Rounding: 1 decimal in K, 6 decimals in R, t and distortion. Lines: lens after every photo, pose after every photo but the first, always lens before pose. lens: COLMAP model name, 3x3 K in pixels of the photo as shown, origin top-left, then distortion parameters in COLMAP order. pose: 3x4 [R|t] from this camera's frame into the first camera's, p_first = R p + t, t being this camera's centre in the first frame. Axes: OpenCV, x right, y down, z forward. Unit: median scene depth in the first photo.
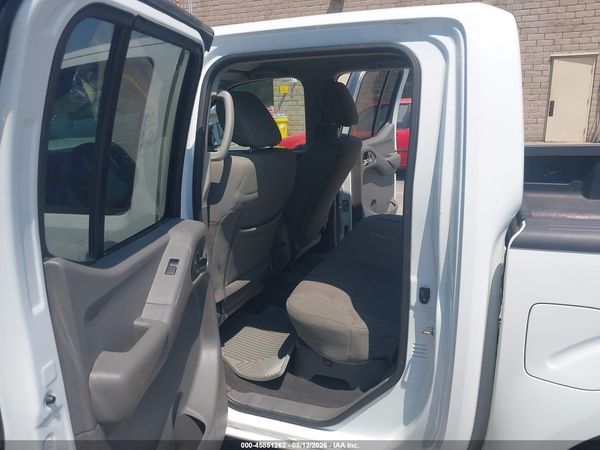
lens RADIAL K [[474.4, 0, 304.2], [0, 474.4, 221.8], [0, 0, 1]] dist [0.010011, -0.009268]
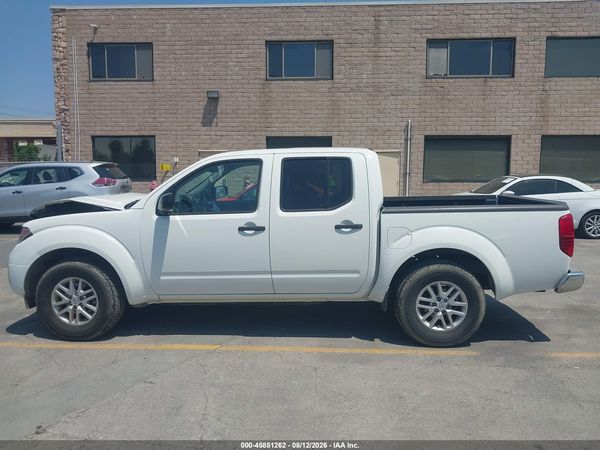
lens RADIAL K [[474.4, 0, 304.2], [0, 474.4, 221.8], [0, 0, 1]] dist [0.010011, -0.009268]
pose [[0.945681, -0.005594, 0.325048, -0.101261], [0.057976, 0.986726, -0.151692, 0.048725], [-0.319885, 0.162297, 0.933452, -0.170006]]
